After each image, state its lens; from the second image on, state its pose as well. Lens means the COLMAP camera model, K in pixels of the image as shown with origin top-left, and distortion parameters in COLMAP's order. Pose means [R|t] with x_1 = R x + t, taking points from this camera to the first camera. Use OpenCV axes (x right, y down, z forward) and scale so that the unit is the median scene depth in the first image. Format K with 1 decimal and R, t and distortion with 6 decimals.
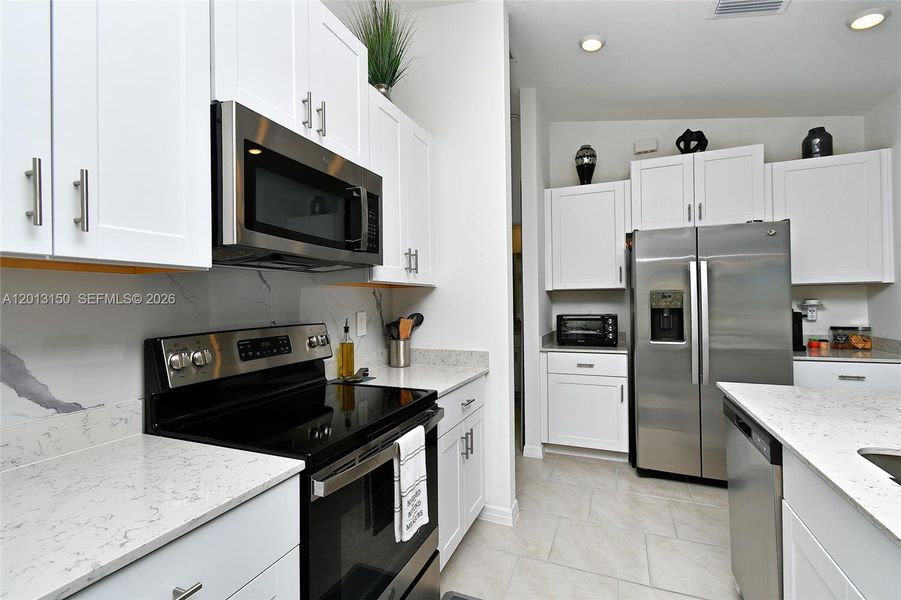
lens RADIAL K [[408.1, 0, 446.5], [0, 408.1, 298.8], [0, 0, 1]] dist [0.002939, -0.000508]
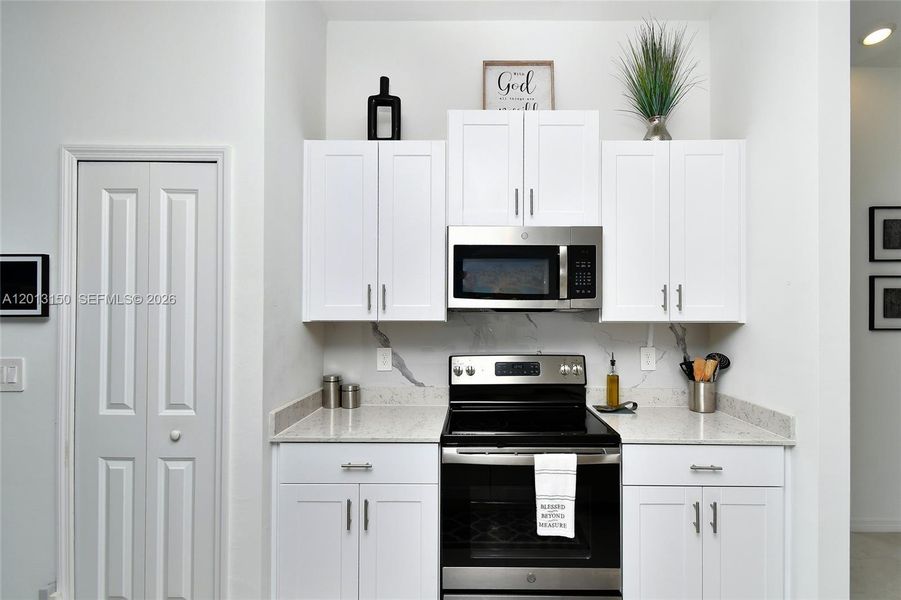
lens RADIAL K [[408.1, 0, 465.9], [0, 408.1, 318.1], [0, 0, 1]] dist [0.002939, -0.000508]
pose [[0.385964, 0.017427, -0.922349, 0.512977], [-0.001529, 0.999832, 0.018251, -0.053994], [0.922513, -0.005634, 0.385925, 0.180719]]
